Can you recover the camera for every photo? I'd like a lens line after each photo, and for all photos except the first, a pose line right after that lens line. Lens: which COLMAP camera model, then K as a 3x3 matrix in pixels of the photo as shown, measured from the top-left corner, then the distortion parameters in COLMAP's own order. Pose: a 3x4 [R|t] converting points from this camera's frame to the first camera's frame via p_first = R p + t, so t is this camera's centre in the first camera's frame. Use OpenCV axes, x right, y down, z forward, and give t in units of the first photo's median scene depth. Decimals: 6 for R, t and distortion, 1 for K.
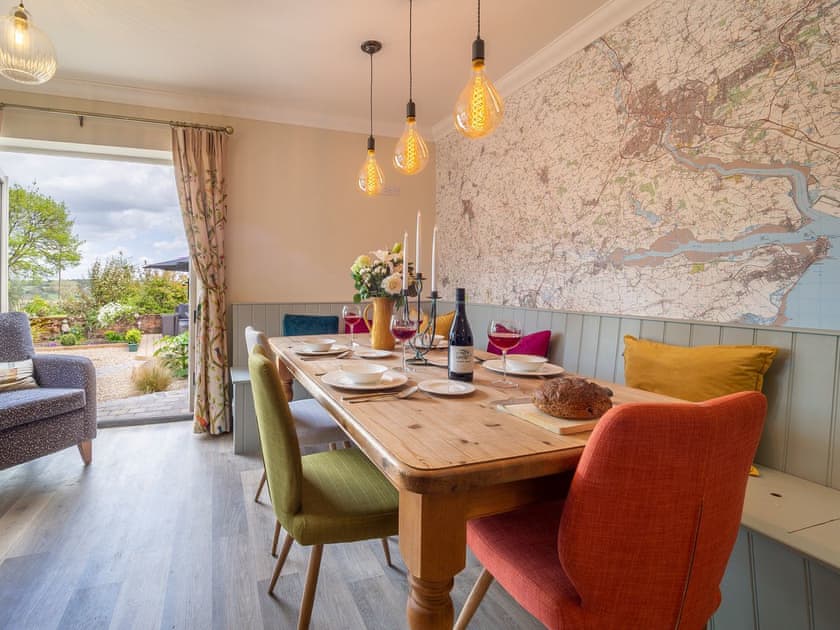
lens RADIAL K [[484.4, 0, 419.8], [0, 484.4, 286.1], [0, 0, 1]] dist [0.025559, -0.024499]
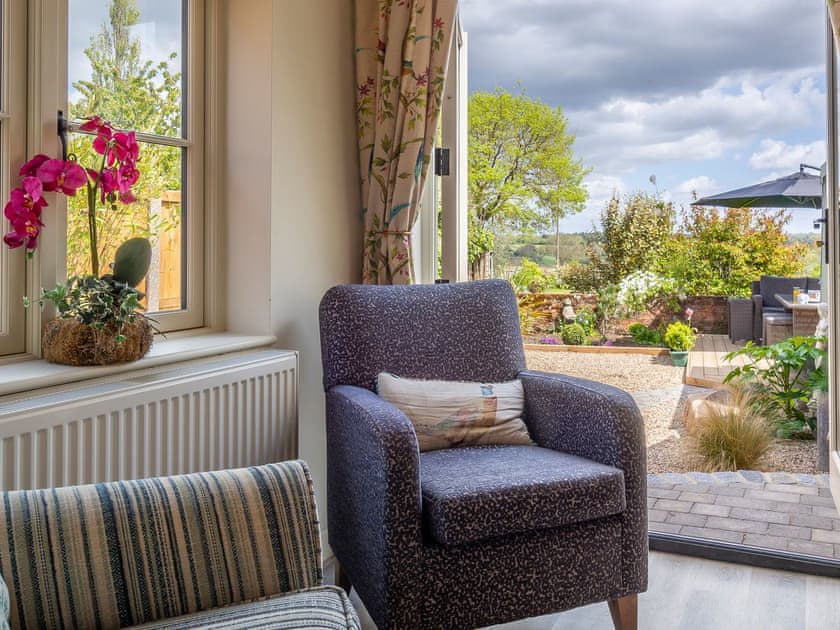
lens RADIAL K [[589.1, 0, 420.7], [0, 589.1, 255.6], [0, 0, 1]] dist [-0.000956, 0.000472]
pose [[0.664534, -0.011921, -0.747163, -0.318203], [0.002089, 0.999898, -0.014095, 0.026969], [0.747255, 0.007806, 0.664492, 0.402118]]
